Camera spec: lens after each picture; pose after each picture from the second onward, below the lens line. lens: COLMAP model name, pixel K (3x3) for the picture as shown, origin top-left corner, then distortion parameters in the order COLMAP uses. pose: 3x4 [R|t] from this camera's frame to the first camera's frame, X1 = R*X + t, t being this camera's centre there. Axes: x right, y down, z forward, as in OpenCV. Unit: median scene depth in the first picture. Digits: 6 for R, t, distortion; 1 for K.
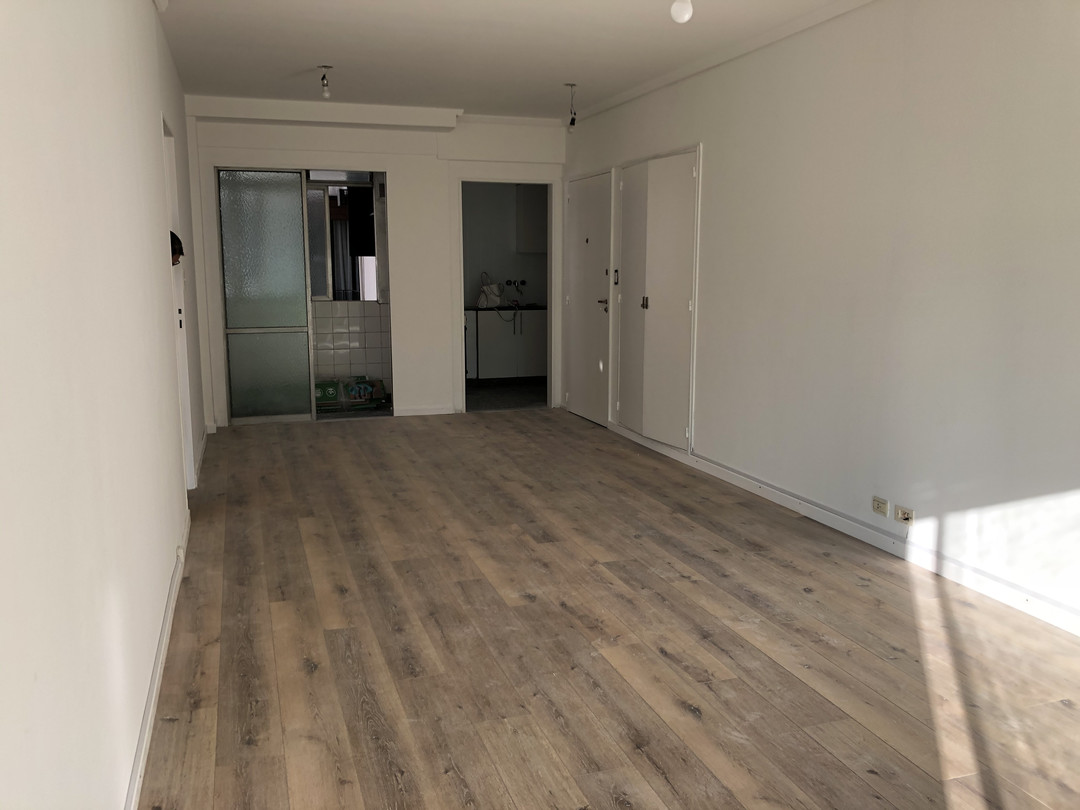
lens RADIAL K [[889.0, 0, 538.2], [0, 889.0, 402.8], [0, 0, 1]] dist [0.041051, -0.033706]
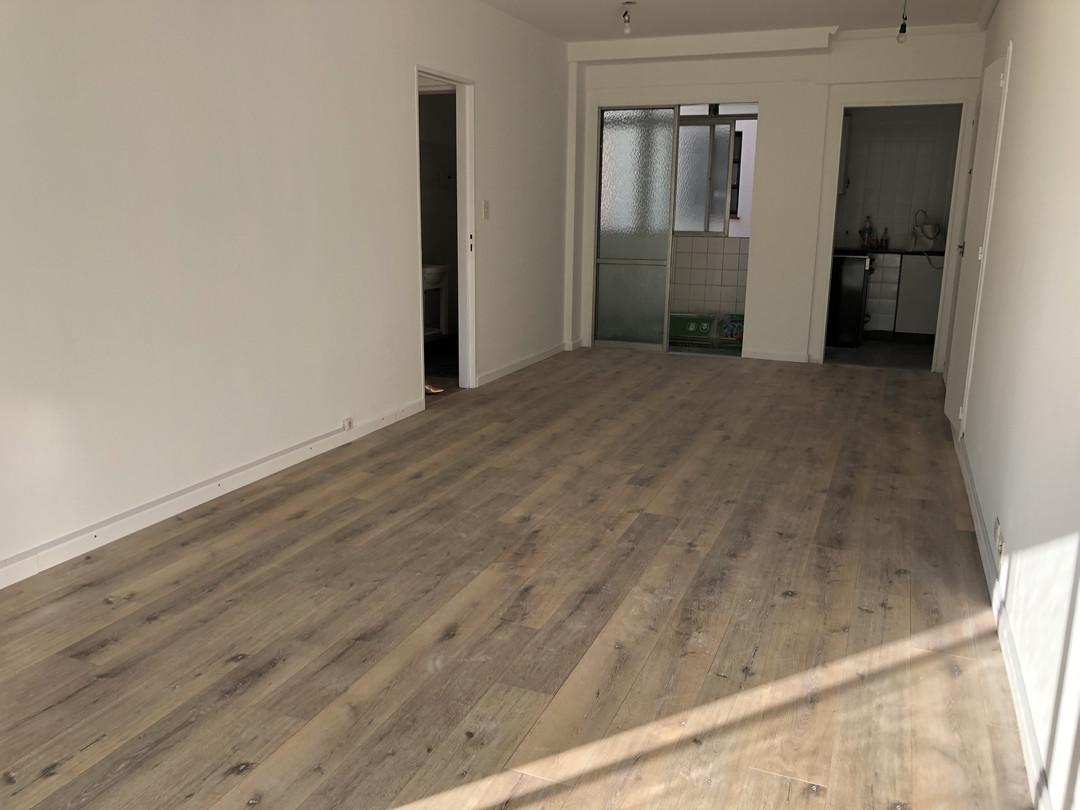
lens RADIAL K [[889.0, 0, 535.0], [0, 889.0, 406.9], [0, 0, 1]] dist [0.041051, -0.033706]
pose [[0.753365, 0.159715, -0.637912, 0.606038], [-0.116184, 0.987125, 0.109935, -0.025107], [0.647257, -0.008706, 0.762222, 0.206535]]
